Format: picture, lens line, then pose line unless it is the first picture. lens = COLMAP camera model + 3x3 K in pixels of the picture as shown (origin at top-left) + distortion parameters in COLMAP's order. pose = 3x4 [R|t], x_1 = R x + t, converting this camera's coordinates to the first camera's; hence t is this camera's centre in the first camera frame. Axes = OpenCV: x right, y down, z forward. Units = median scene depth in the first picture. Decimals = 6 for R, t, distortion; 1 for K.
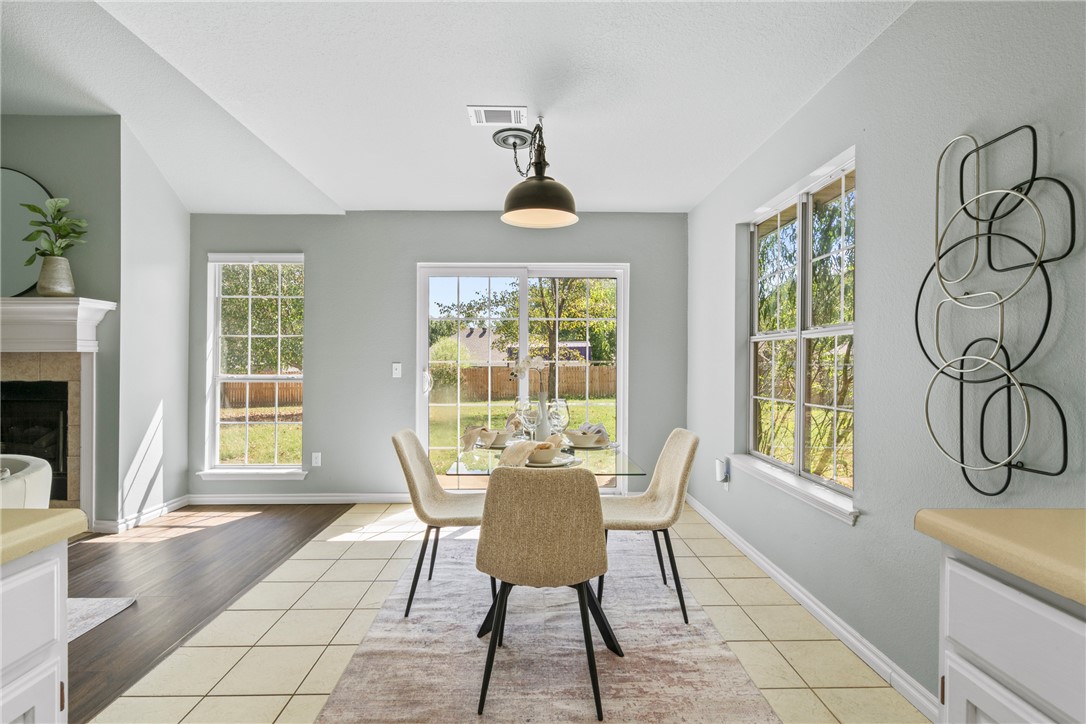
lens RADIAL K [[508.7, 0, 541.2], [0, 508.7, 361.9], [0, 0, 1]] dist [-0.009185, 0.002415]
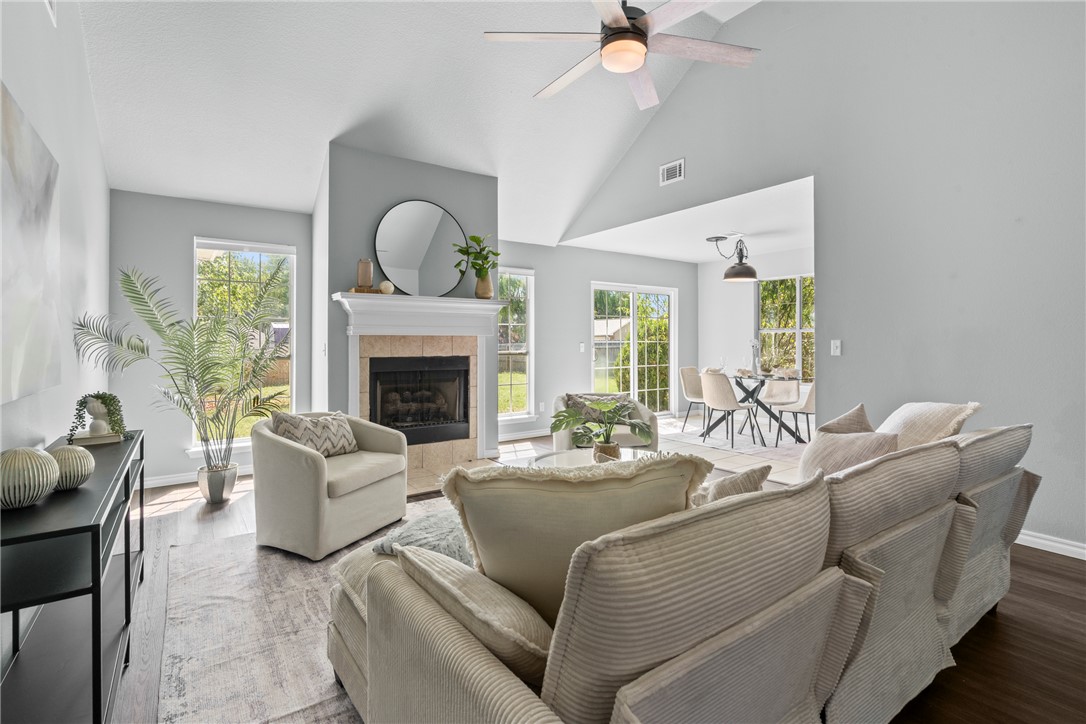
lens RADIAL K [[508.7, 0, 541.7], [0, 508.7, 351.8], [0, 0, 1]] dist [-0.009185, 0.002415]
pose [[0.829585, -0.014167, 0.558201, -1.580138], [0.006269, 0.999851, 0.016060, 0.004706], [-0.558346, -0.009824, 0.829550, -0.326085]]
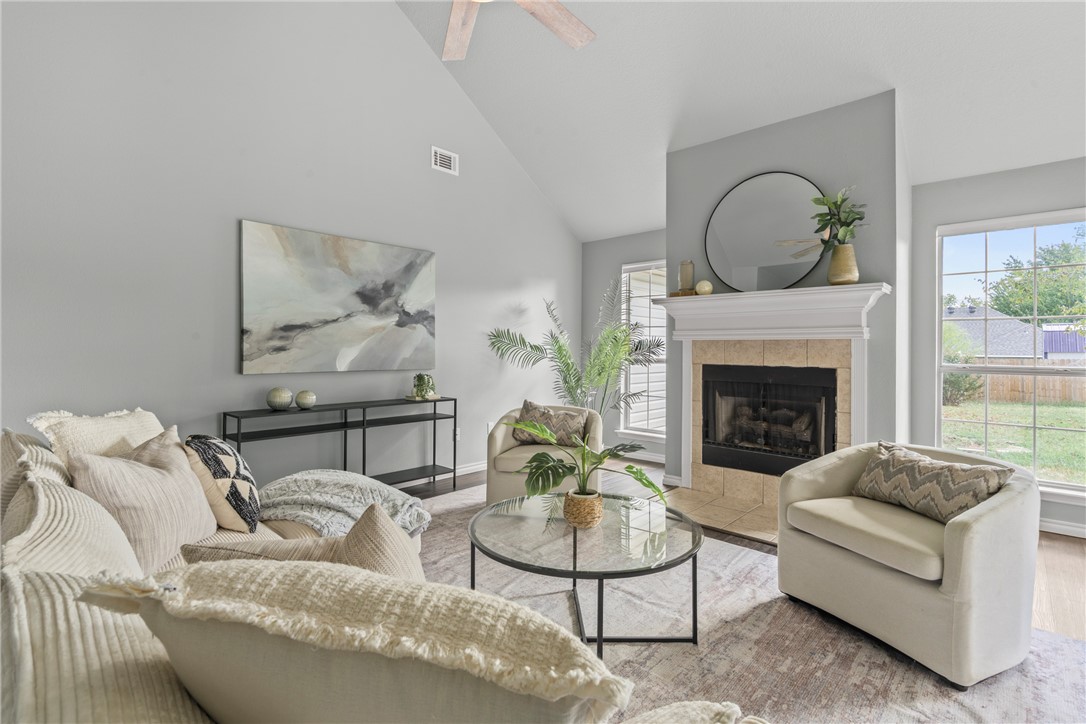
lens RADIAL K [[508.7, 0, 540.4], [0, 508.7, 347.8], [0, 0, 1]] dist [-0.009185, 0.002415]
pose [[0.709892, 0.003085, -0.704304, -0.643137], [-0.005859, 0.999982, -0.001526, 0.002484], [0.704286, 0.005210, 0.709897, -0.138084]]
